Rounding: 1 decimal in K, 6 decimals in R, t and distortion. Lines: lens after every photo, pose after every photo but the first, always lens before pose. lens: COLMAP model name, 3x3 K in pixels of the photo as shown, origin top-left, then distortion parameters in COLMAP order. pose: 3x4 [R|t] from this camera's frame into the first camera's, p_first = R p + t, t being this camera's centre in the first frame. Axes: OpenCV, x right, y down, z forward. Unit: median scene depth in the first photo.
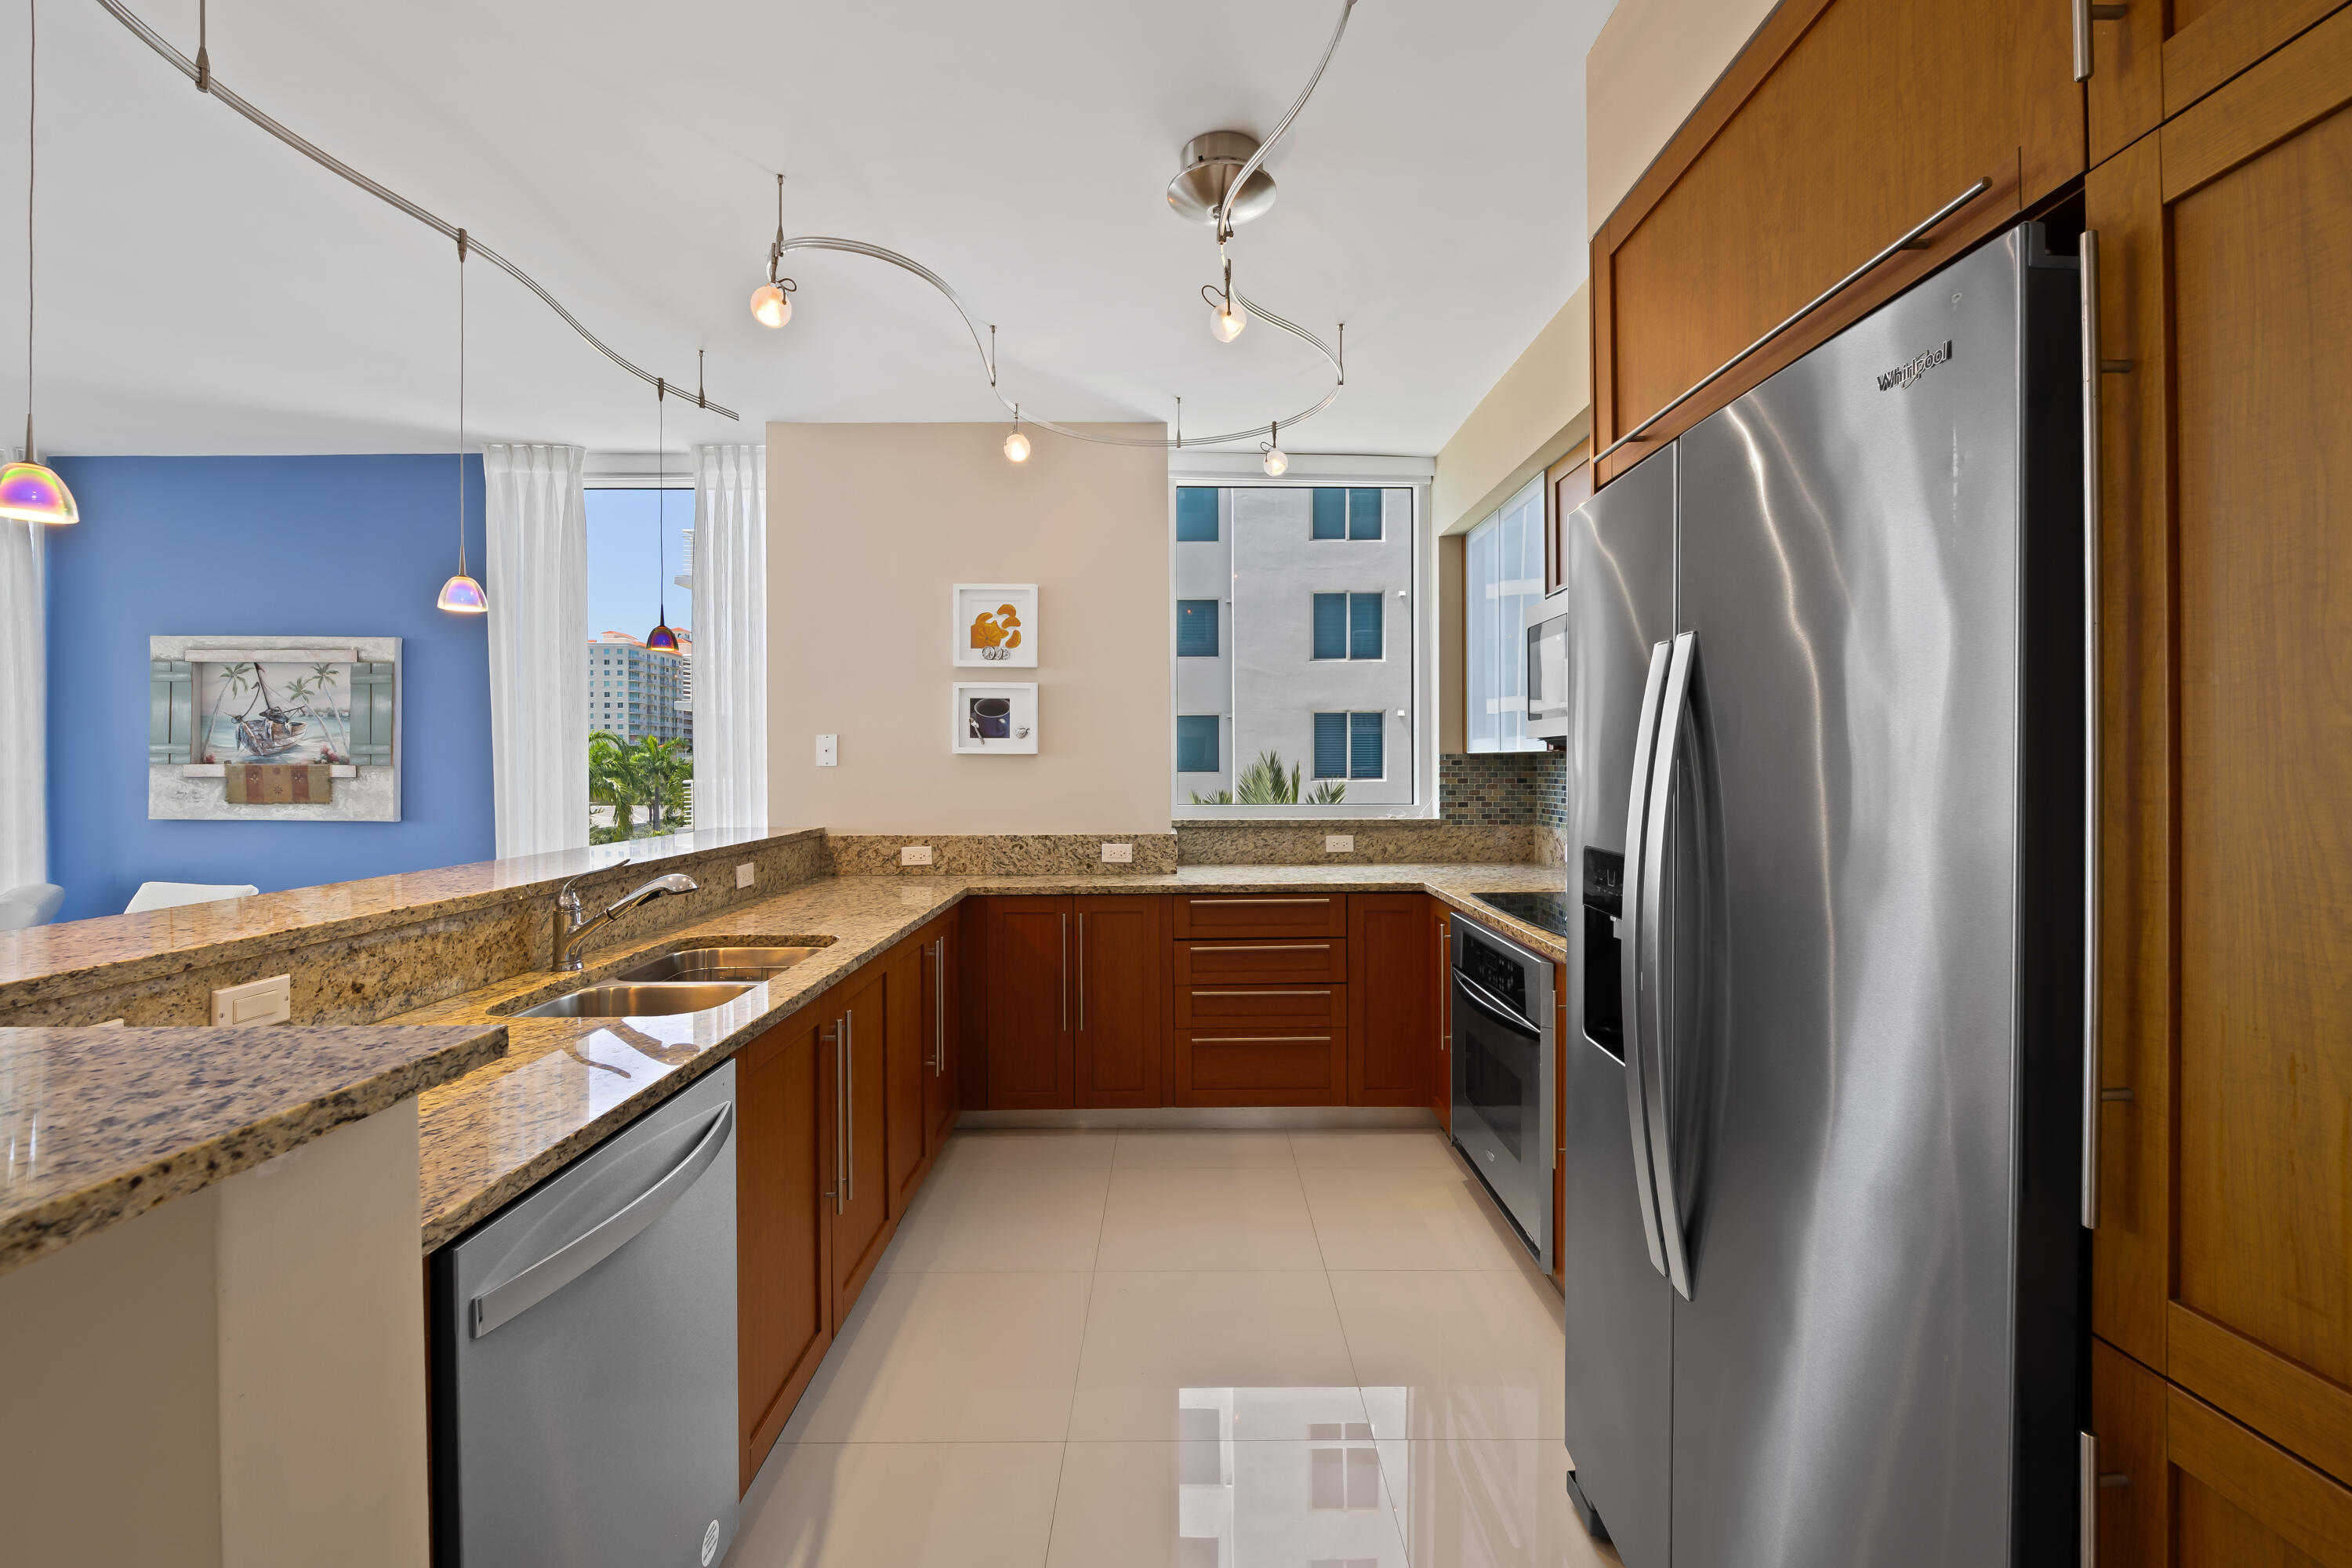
lens RADIAL K [[930.9, 0, 1187.8], [0, 930.9, 772.1], [0, 0, 1]] dist [0.000474, -0.002229]
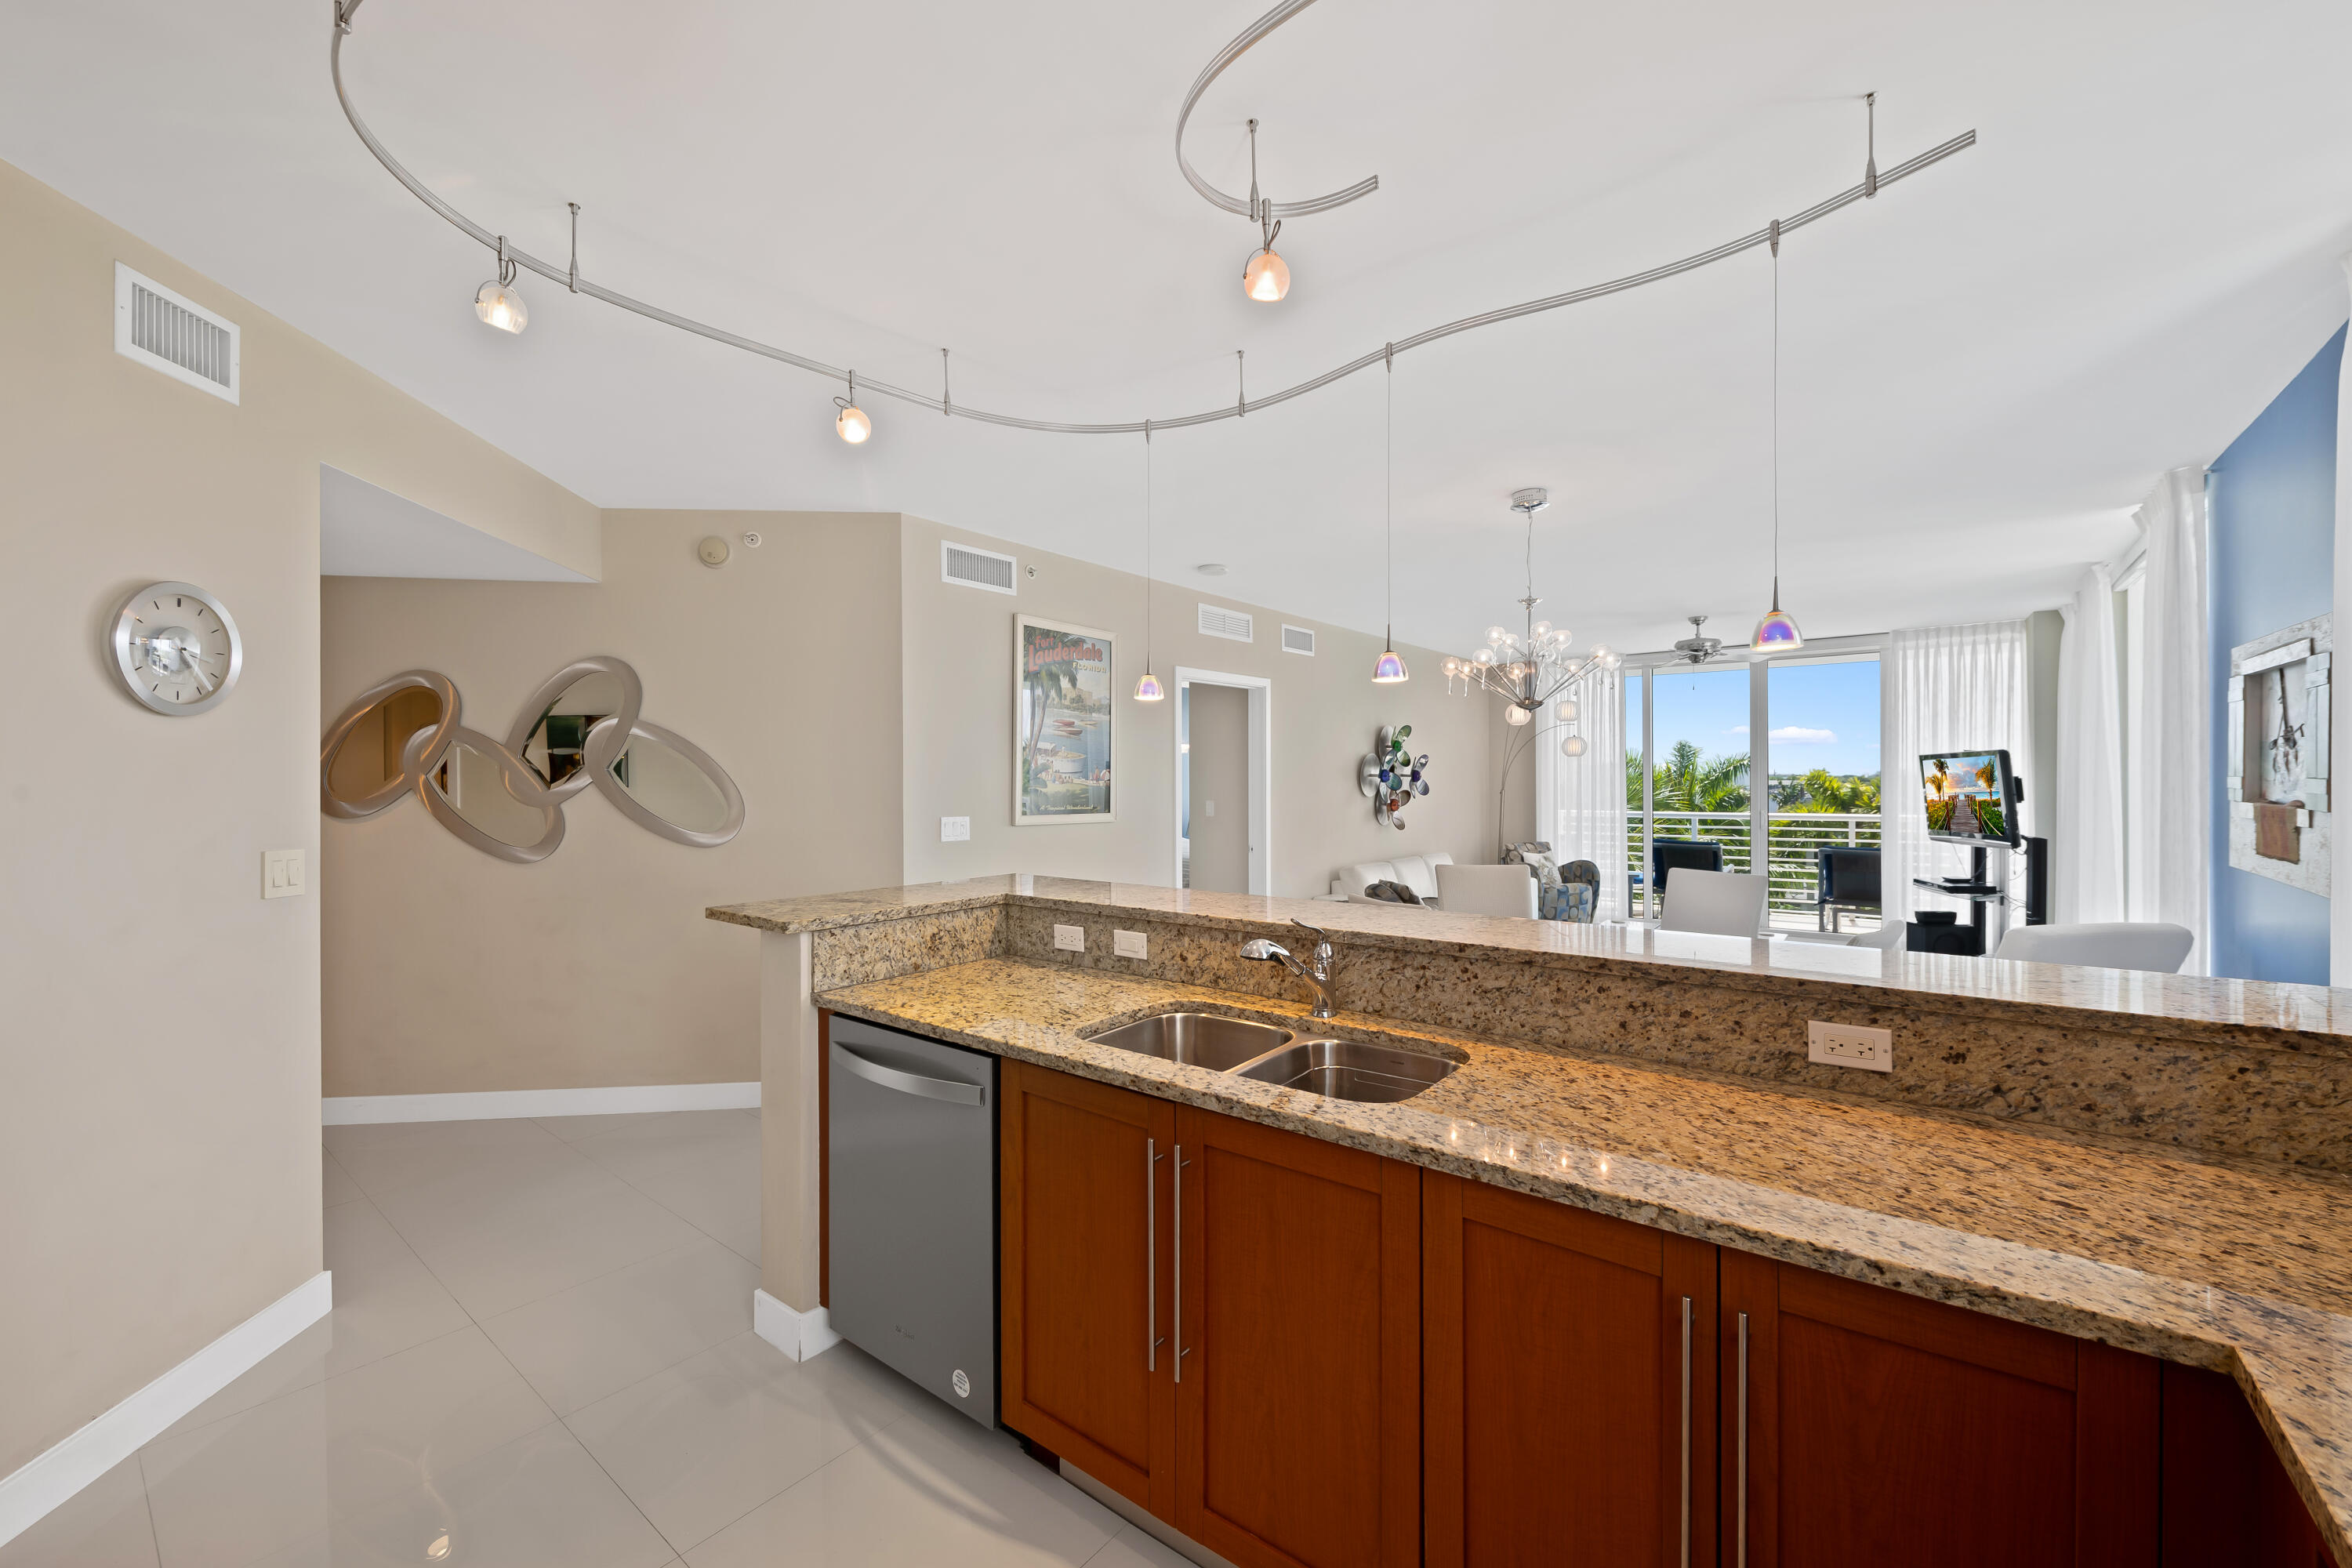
lens RADIAL K [[930.9, 0, 1186.9], [0, 930.9, 781.4], [0, 0, 1]] dist [0.000474, -0.002229]
pose [[-0.621928, 0.007390, -0.783040, 0.134557], [-0.002685, 0.999929, 0.011570, -0.034176], [0.783070, 0.009297, -0.621864, 0.788897]]
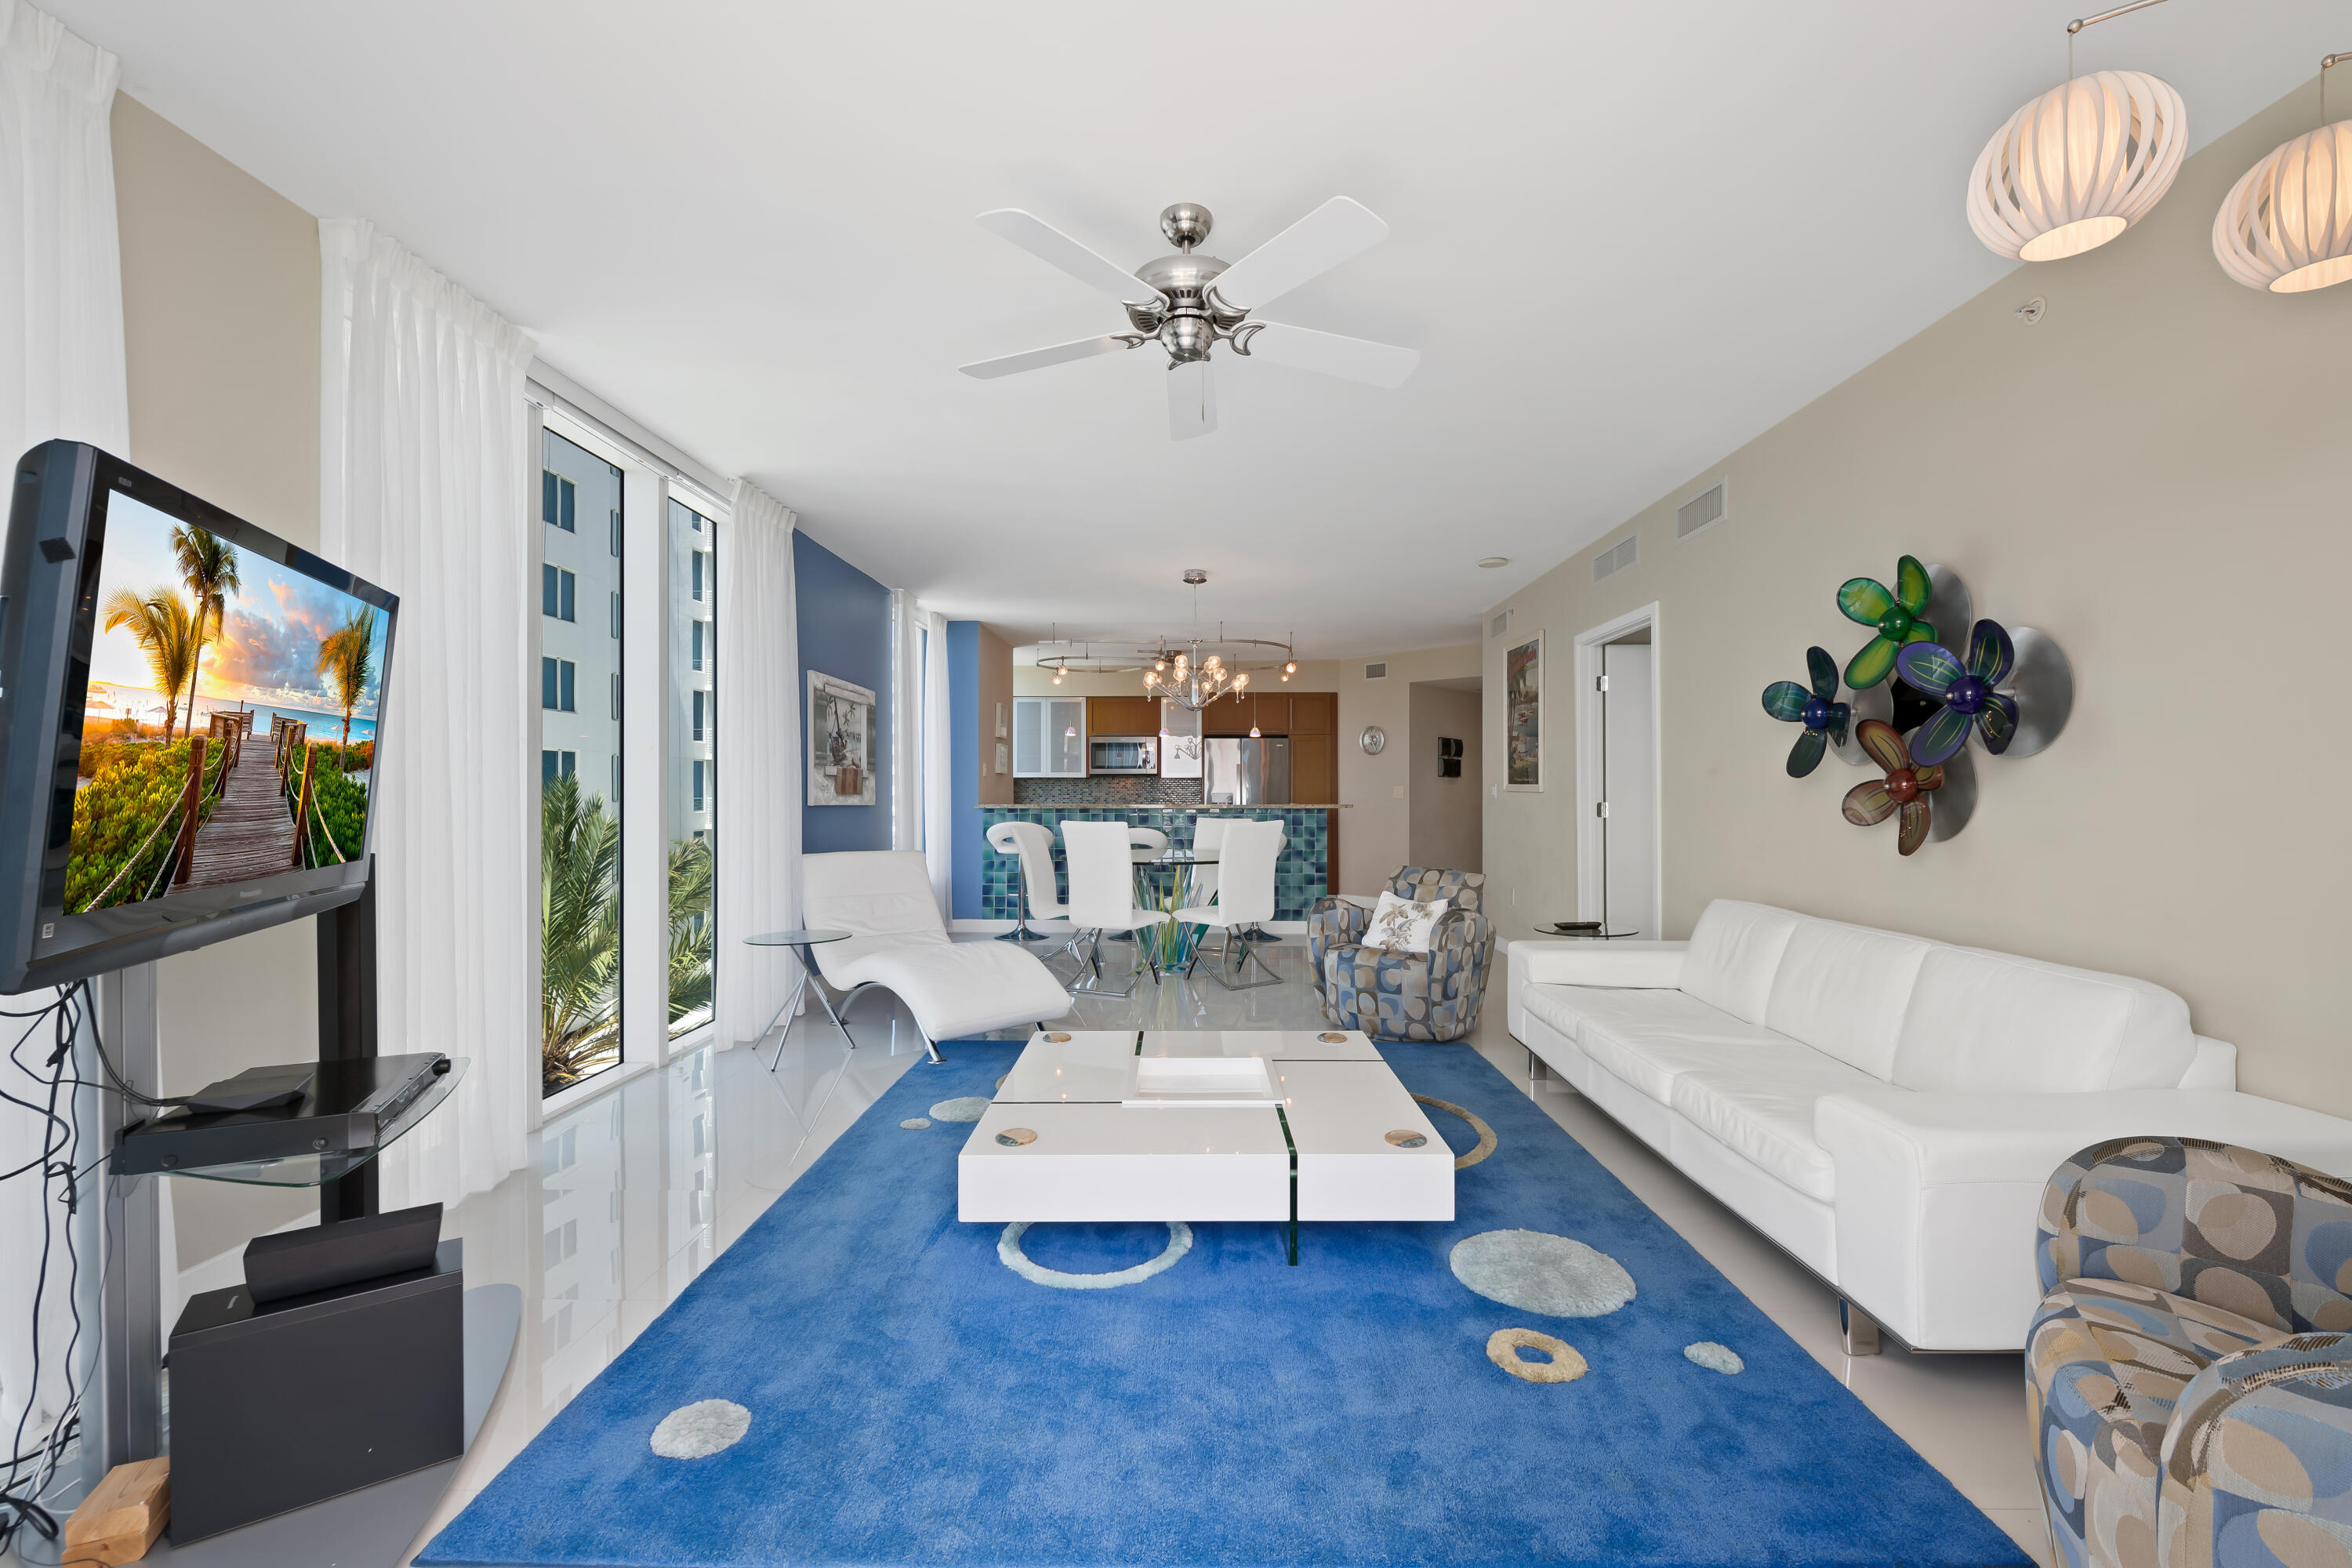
lens RADIAL K [[1004.5, 0, 1177.4], [0, 1004.5, 790.3], [0, 0, 1]] dist [0.000057, -0.000005]
pose [[0.024396, 0.008114, 0.999669, -2.576394], [0.014575, 0.999858, -0.008471, 0.050822], [-0.999596, 0.014776, 0.024274, 0.419563]]
